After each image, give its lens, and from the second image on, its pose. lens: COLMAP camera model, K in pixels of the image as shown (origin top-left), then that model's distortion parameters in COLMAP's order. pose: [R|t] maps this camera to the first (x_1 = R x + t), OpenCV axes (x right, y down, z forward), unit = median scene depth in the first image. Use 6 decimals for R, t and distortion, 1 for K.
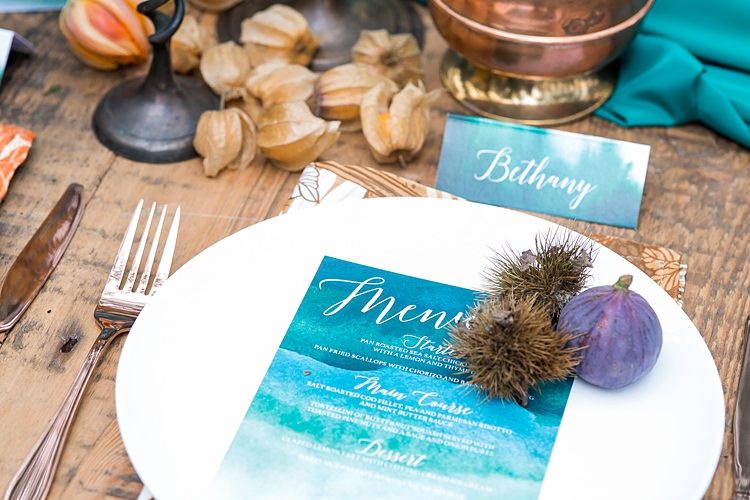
lens RADIAL K [[1898.9, 0, 375.3], [0, 1898.9, 249.8], [0, 0, 1]] dist [-0.093271, 0.000000]
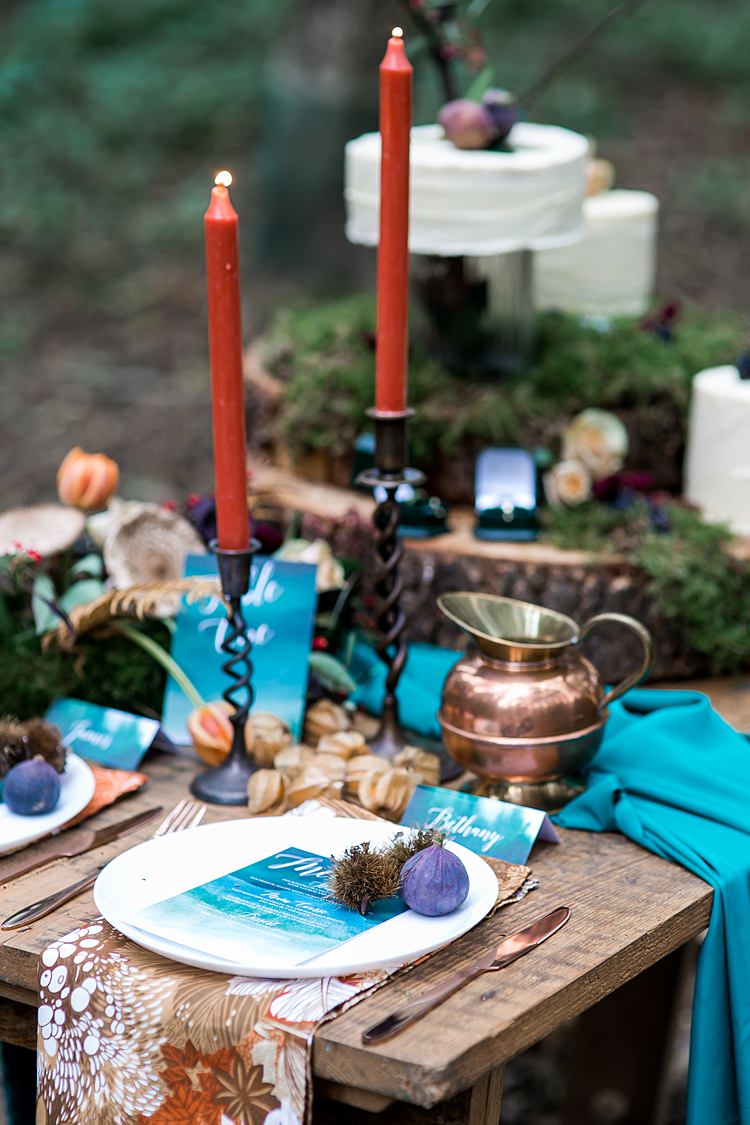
lens RADIAL K [[2848.3, 0, 375.0], [0, 2848.3, 565.9], [0, 0, 1]] dist [-0.093271, 0.000000]
pose [[0.938780, 0.057000, -0.339770, 0.715312], [-0.191812, 0.905704, -0.378032, 0.582894], [0.286183, 0.420061, 0.861190, -0.877630]]
